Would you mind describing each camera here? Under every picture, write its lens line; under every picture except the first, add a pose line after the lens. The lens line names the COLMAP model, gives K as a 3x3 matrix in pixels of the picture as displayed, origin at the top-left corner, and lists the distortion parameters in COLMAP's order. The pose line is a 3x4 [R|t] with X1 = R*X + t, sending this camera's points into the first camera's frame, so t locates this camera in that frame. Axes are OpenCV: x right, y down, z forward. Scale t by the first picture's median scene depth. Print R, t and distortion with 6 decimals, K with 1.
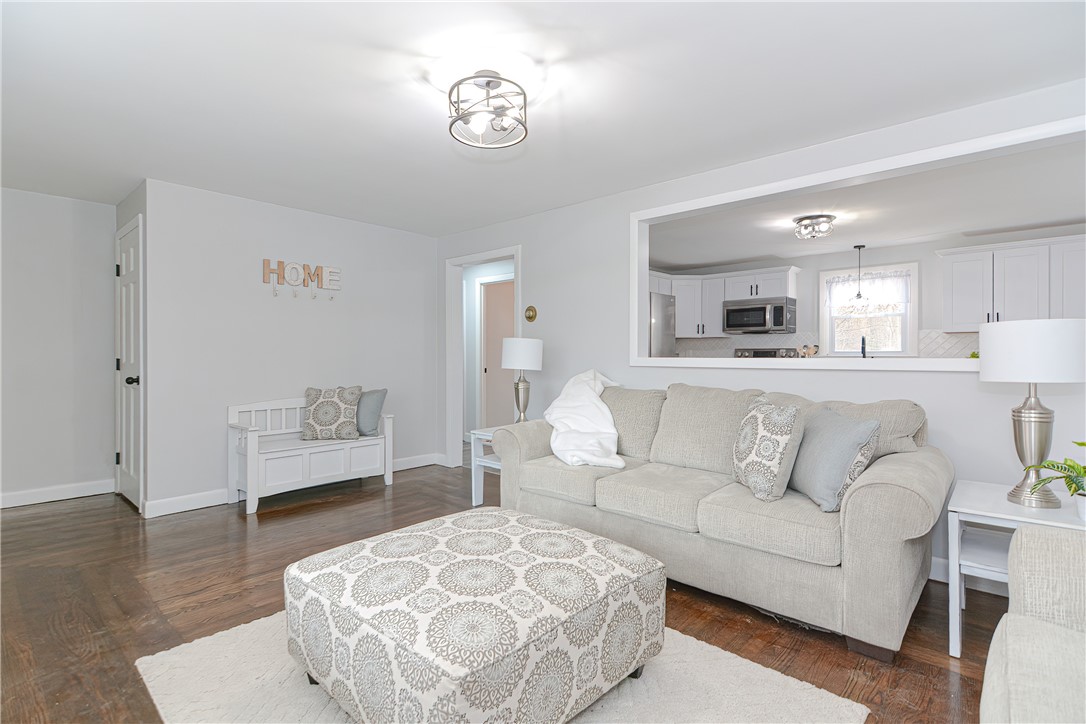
lens RADIAL K [[511.2, 0, 538.1], [0, 511.2, 356.2], [0, 0, 1]] dist [0.003126, -0.000311]
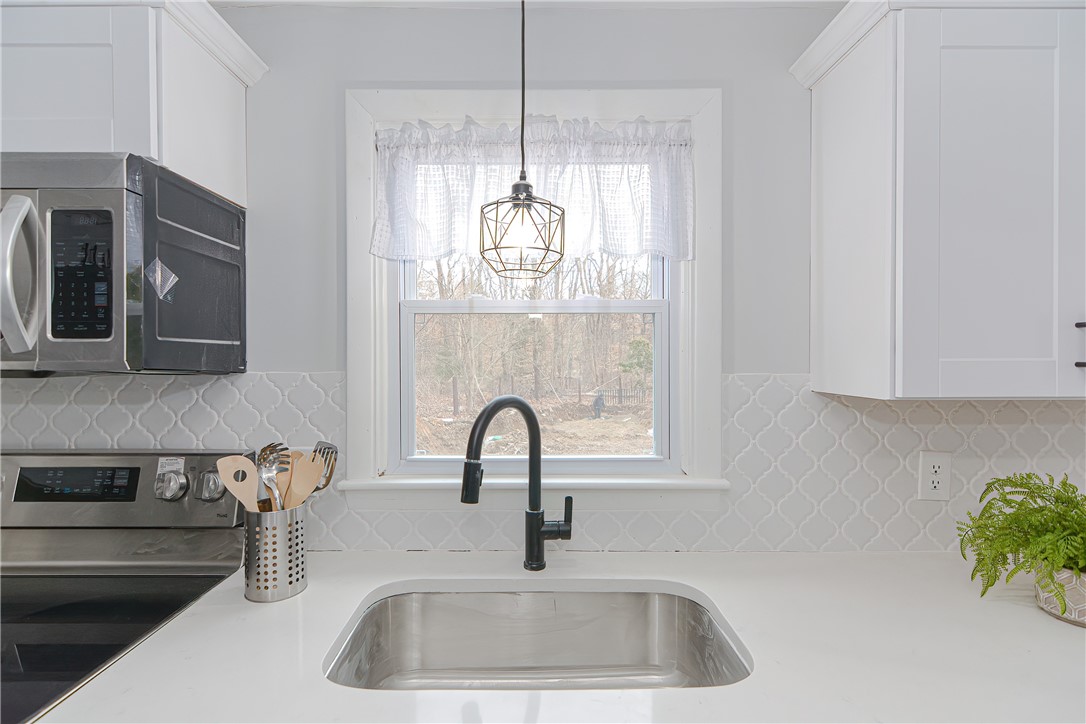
lens RADIAL K [[511.2, 0, 538.1], [0, 511.2, 356.2], [0, 0, 1]] dist [0.003126, -0.000311]
pose [[0.729714, -0.000837, 0.683752, 0.652180], [0.001288, 0.999999, -0.000150, -0.075416], [-0.683751, 0.000990, 0.729715, 1.113434]]
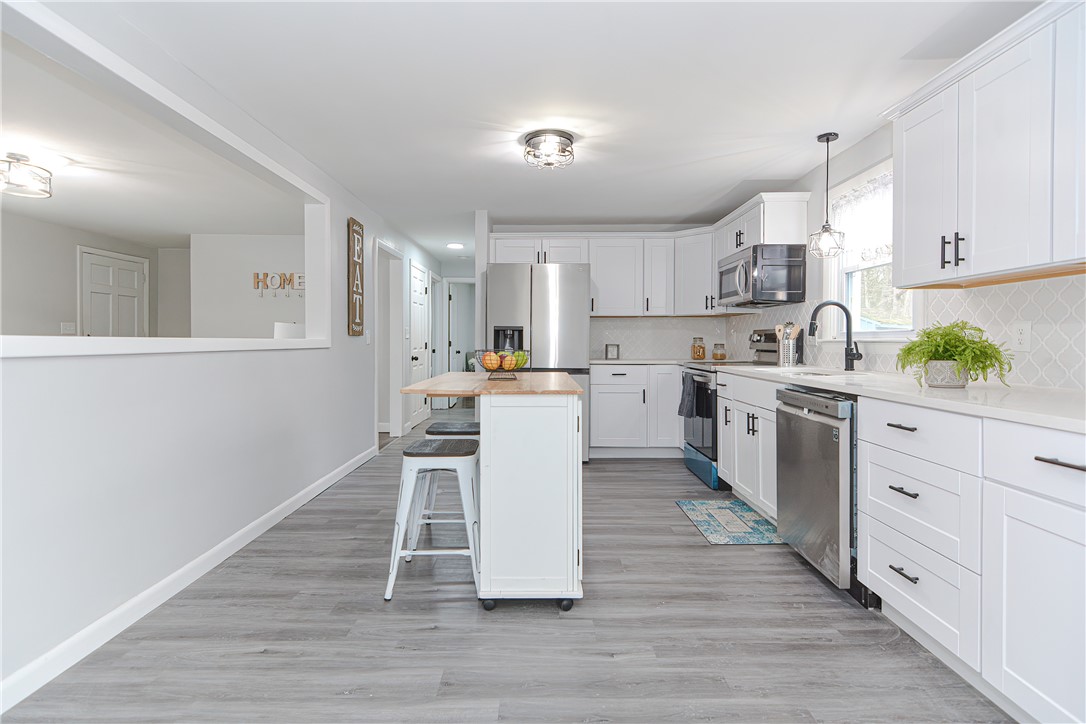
lens RADIAL K [[511.2, 0, 538.1], [0, 511.2, 356.2], [0, 0, 1]] dist [0.003126, -0.000311]
pose [[0.688678, 0.026576, -0.724580, 1.053648], [-0.006981, 0.999525, 0.030025, 0.002995], [0.725034, -0.015620, 0.688536, 0.526480]]
